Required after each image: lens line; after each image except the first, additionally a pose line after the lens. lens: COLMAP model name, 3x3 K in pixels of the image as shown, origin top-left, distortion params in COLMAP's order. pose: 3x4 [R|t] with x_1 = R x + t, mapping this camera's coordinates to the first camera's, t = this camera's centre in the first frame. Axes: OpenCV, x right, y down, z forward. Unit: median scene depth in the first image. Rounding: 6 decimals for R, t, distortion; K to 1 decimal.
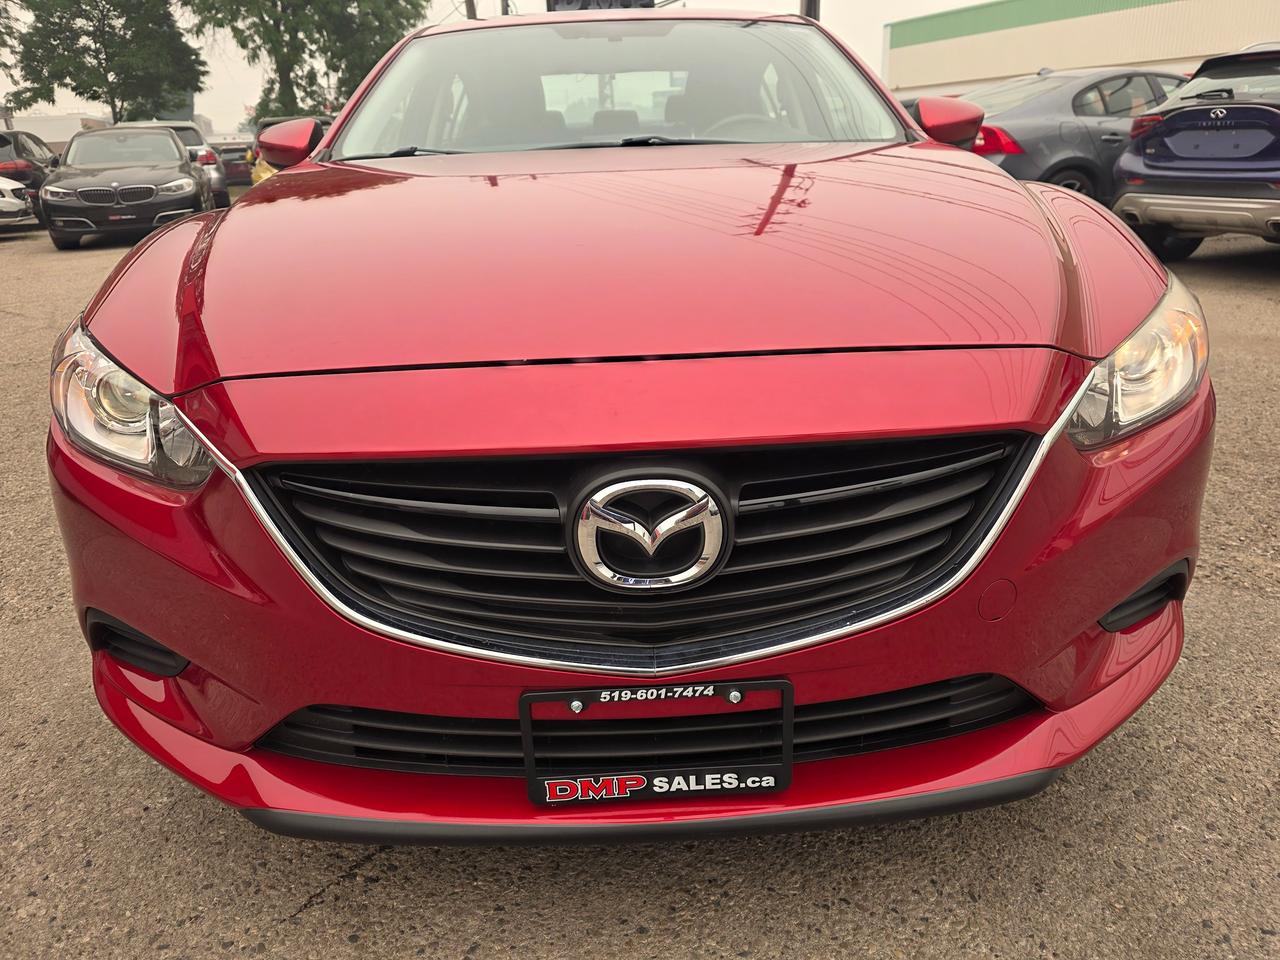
lens RADIAL K [[874.8, 0, 652.0], [0, 874.8, 474.9], [0, 0, 1]] dist [0.030777, -0.037154]
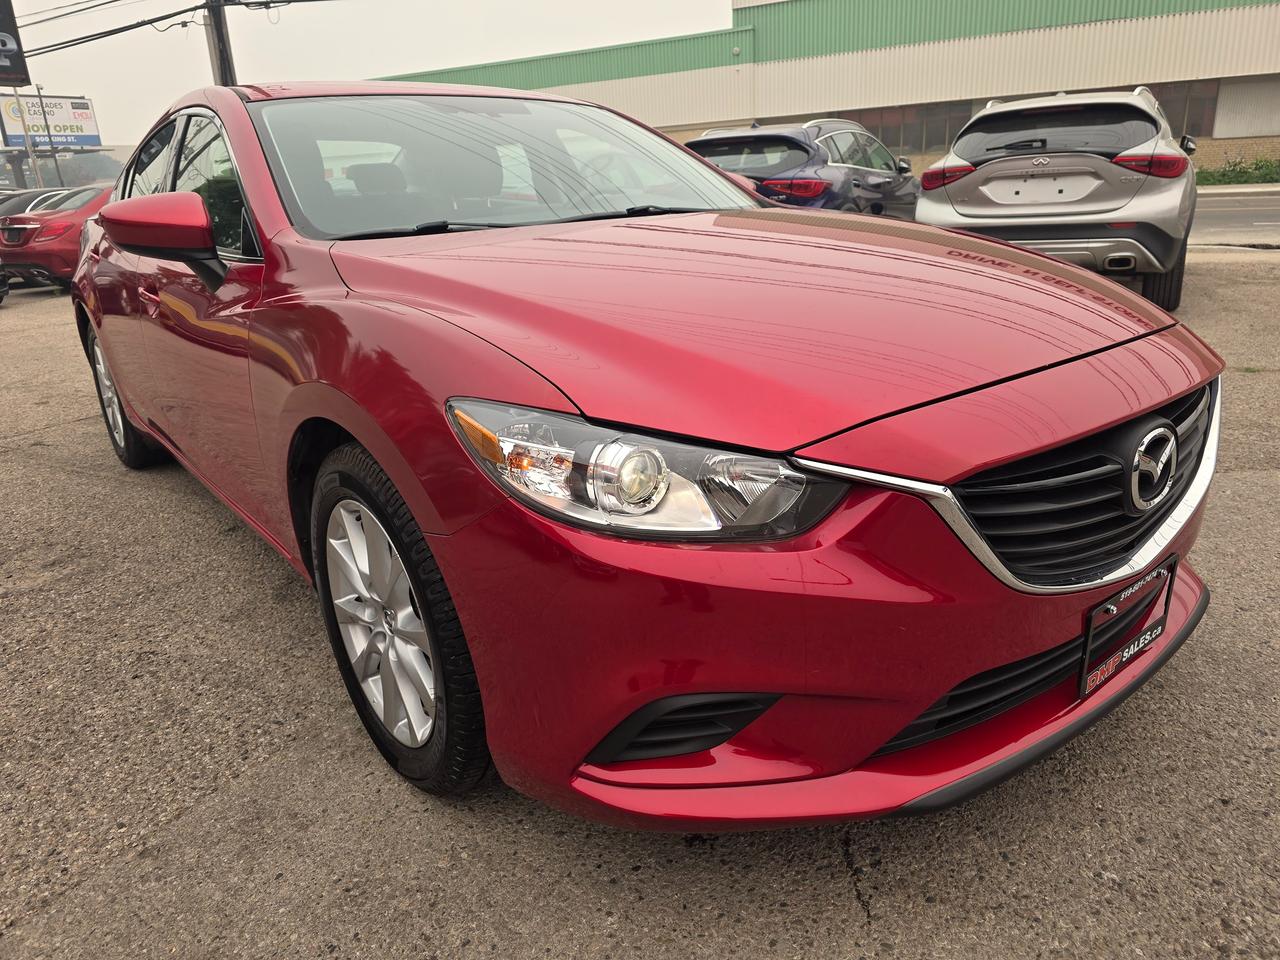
lens RADIAL K [[874.8, 0, 634.0], [0, 874.8, 475.1], [0, 0, 1]] dist [0.030777, -0.037154]
pose [[0.805533, -0.207977, 0.554853, -1.075691], [0.238890, 0.970896, 0.017105, -0.109366], [-0.542262, 0.118770, 0.831773, 0.180275]]
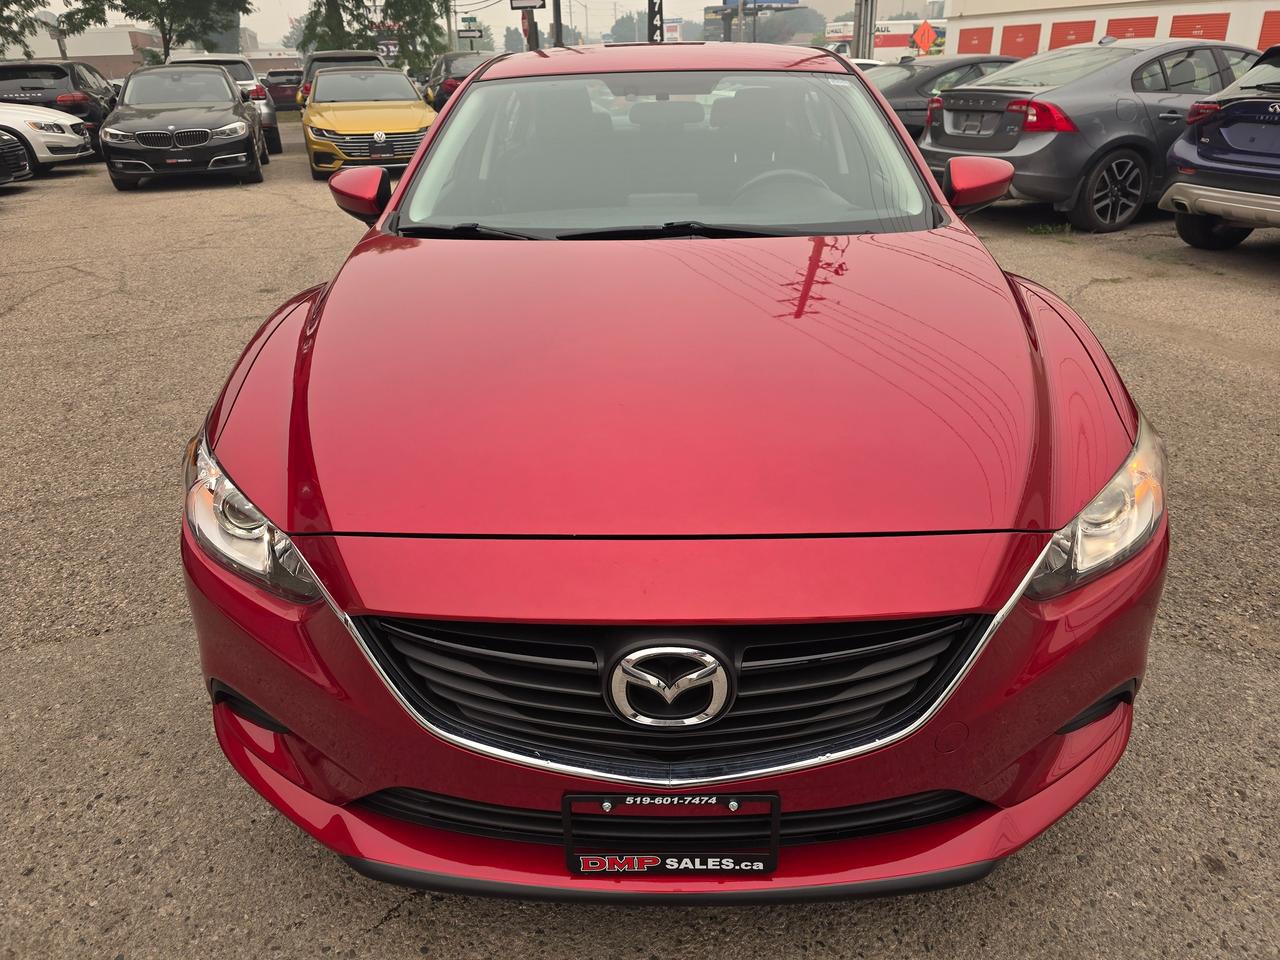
lens RADIAL K [[874.8, 0, 646.5], [0, 874.8, 474.3], [0, 0, 1]] dist [0.030777, -0.037154]
pose [[0.998261, 0.038862, -0.044320, 0.006192], [-0.035005, 0.995791, 0.084711, -0.246672], [0.047426, -0.083012, 0.995419, -0.165879]]
